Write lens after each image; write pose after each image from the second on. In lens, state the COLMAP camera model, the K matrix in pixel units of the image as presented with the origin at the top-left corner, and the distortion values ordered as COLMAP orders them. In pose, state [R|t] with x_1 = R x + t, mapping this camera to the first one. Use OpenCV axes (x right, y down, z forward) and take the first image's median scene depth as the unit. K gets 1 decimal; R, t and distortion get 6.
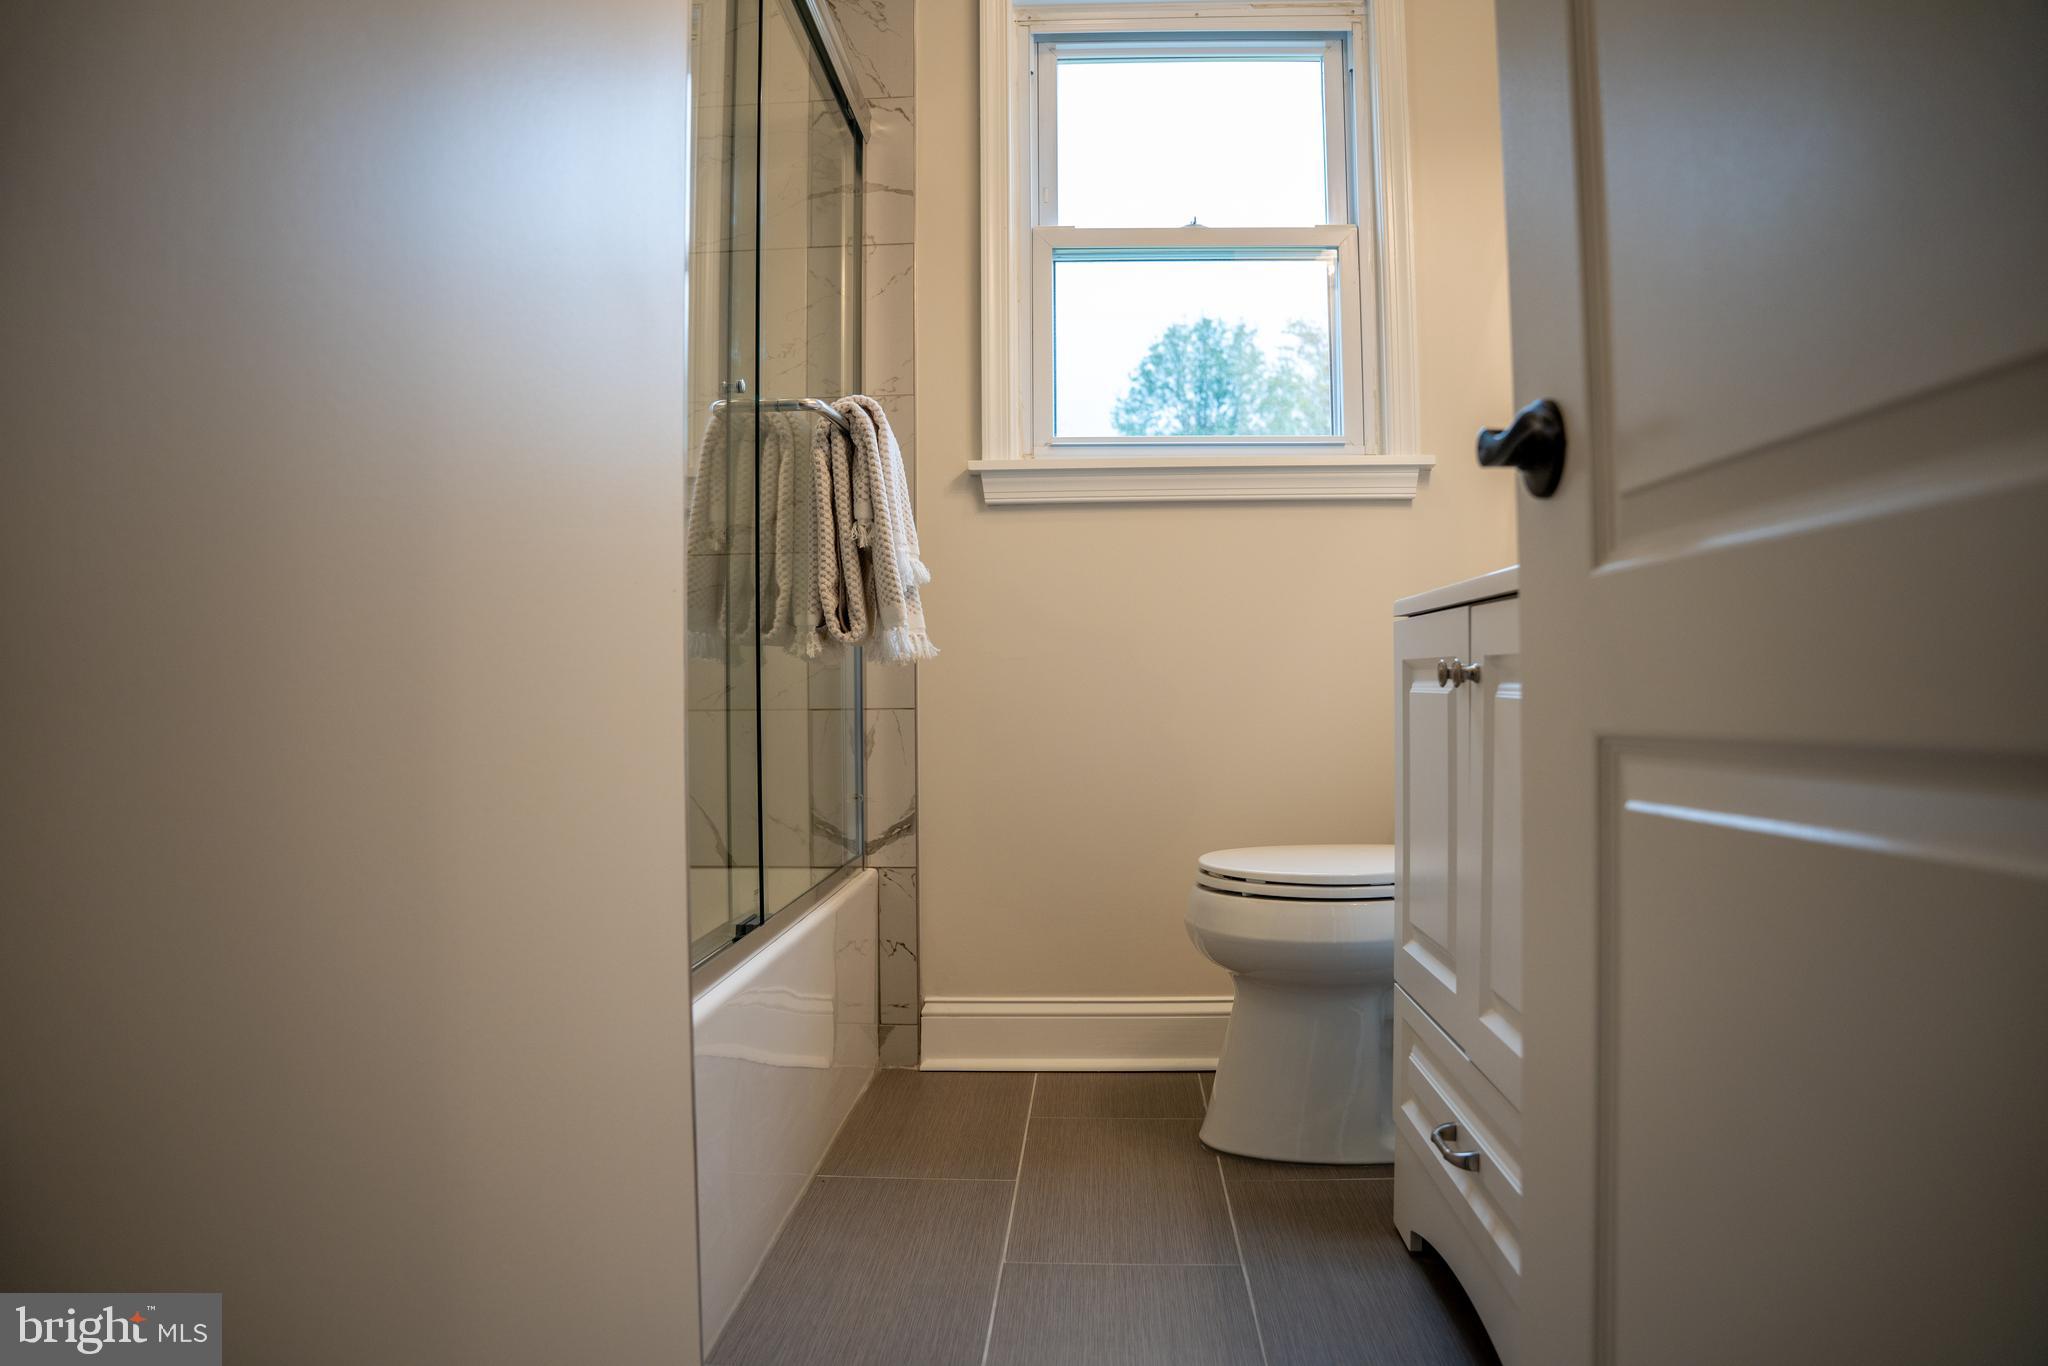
lens RADIAL K [[1406.1, 0, 1024.0], [0, 1406.1, 683.0], [0, 0, 1]] dist [-0.191217, 0.148804]
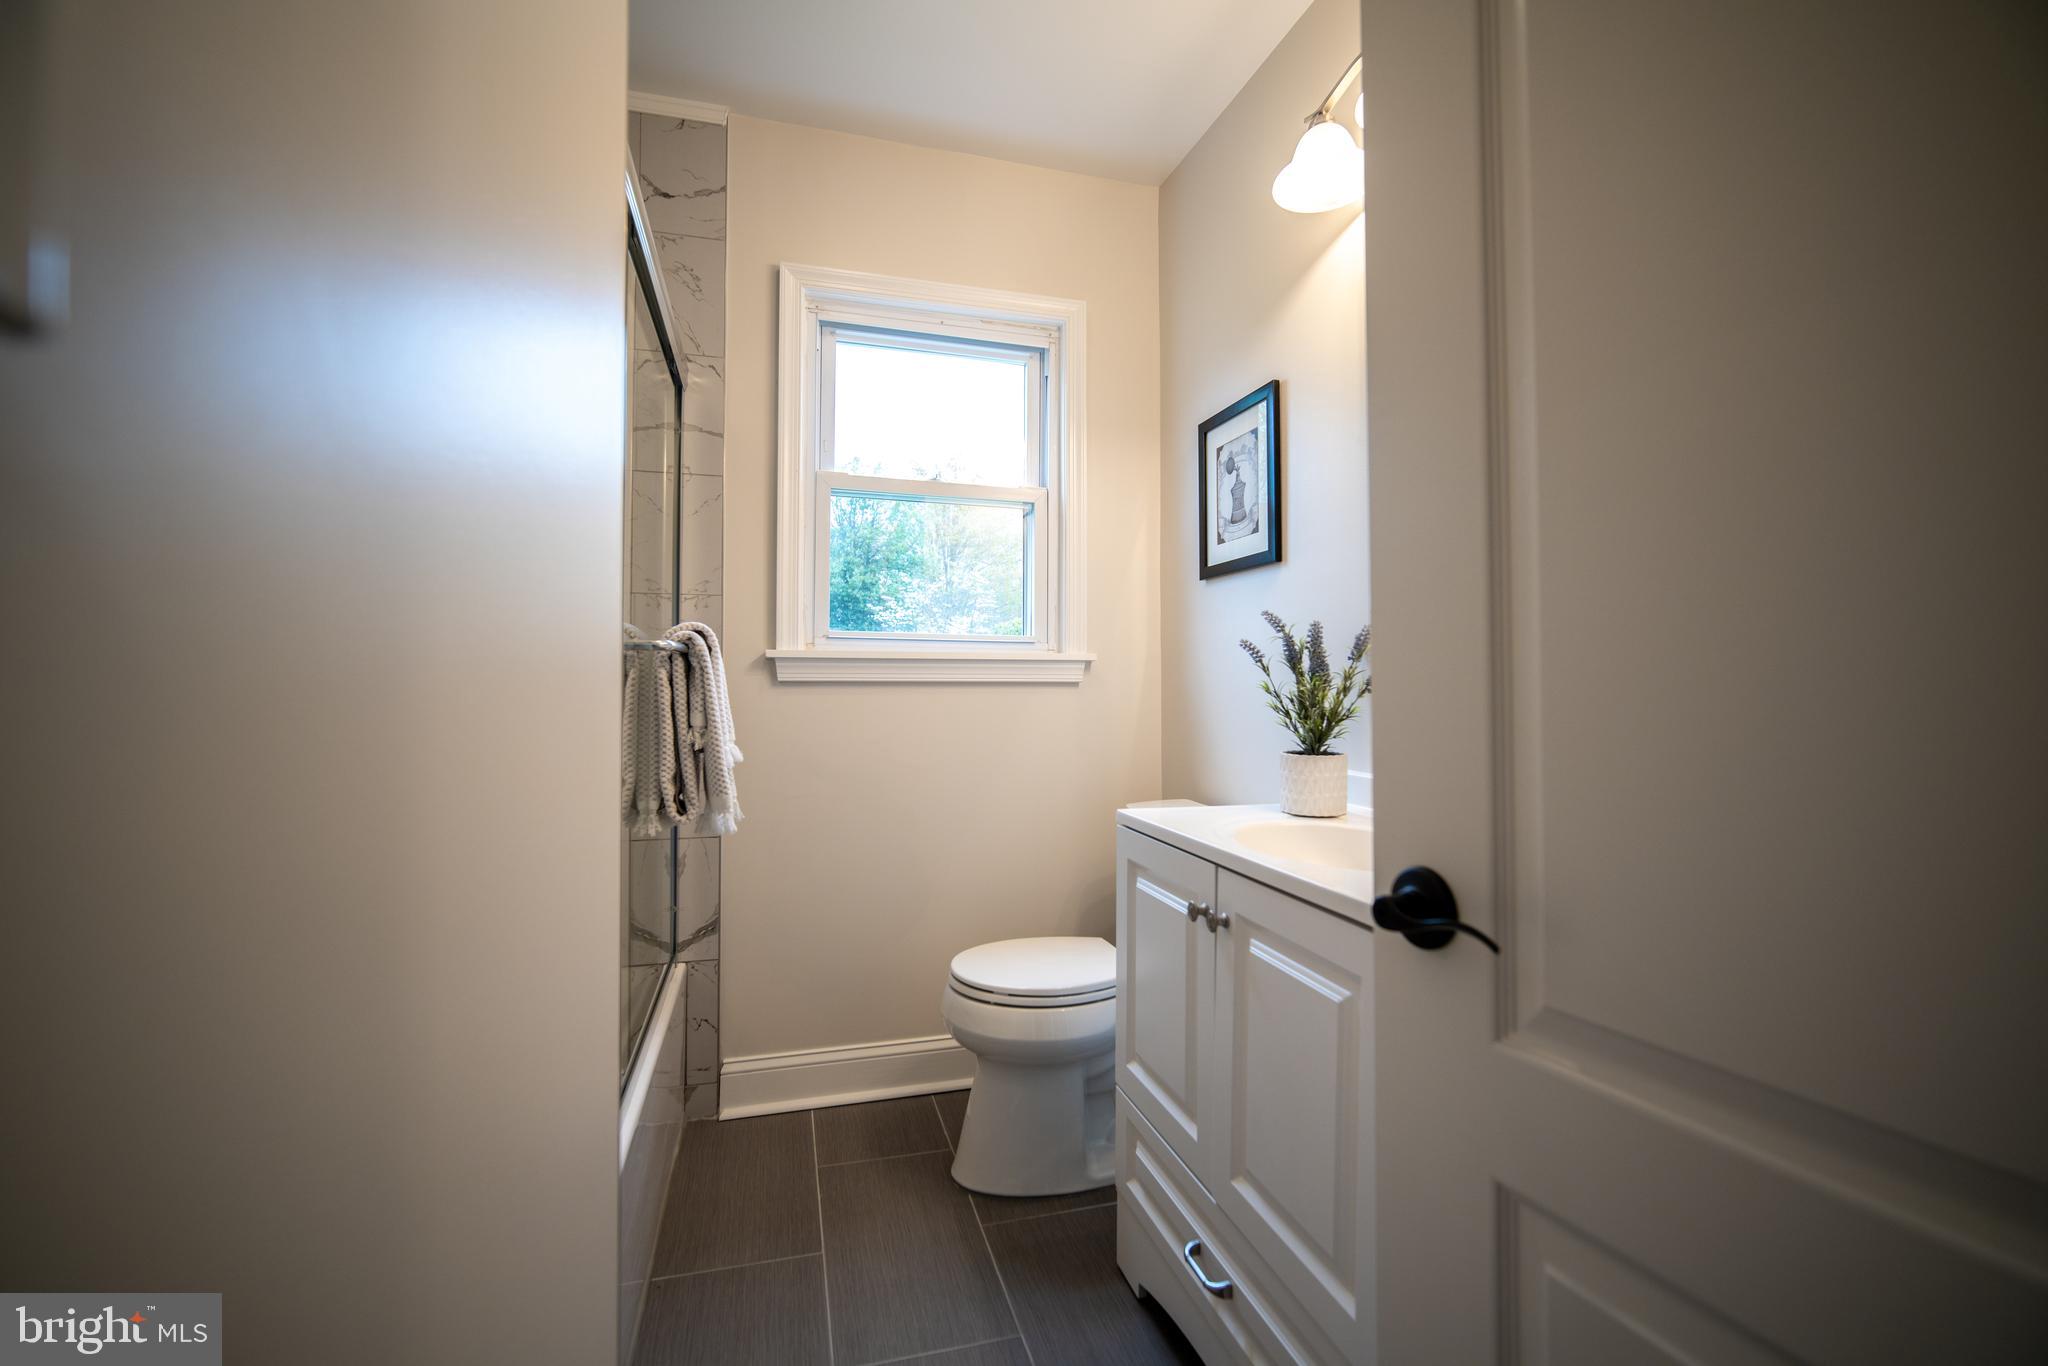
lens RADIAL K [[886.6, 0, 1031.5], [0, 886.6, 676.0], [0, 0, 1]] dist [-0.012849, 0.003368]
pose [[0.944161, 0.017708, 0.329009, -0.077554], [-0.013793, 0.999804, -0.014229, -0.125111], [-0.329197, 0.008896, 0.944219, 0.123550]]
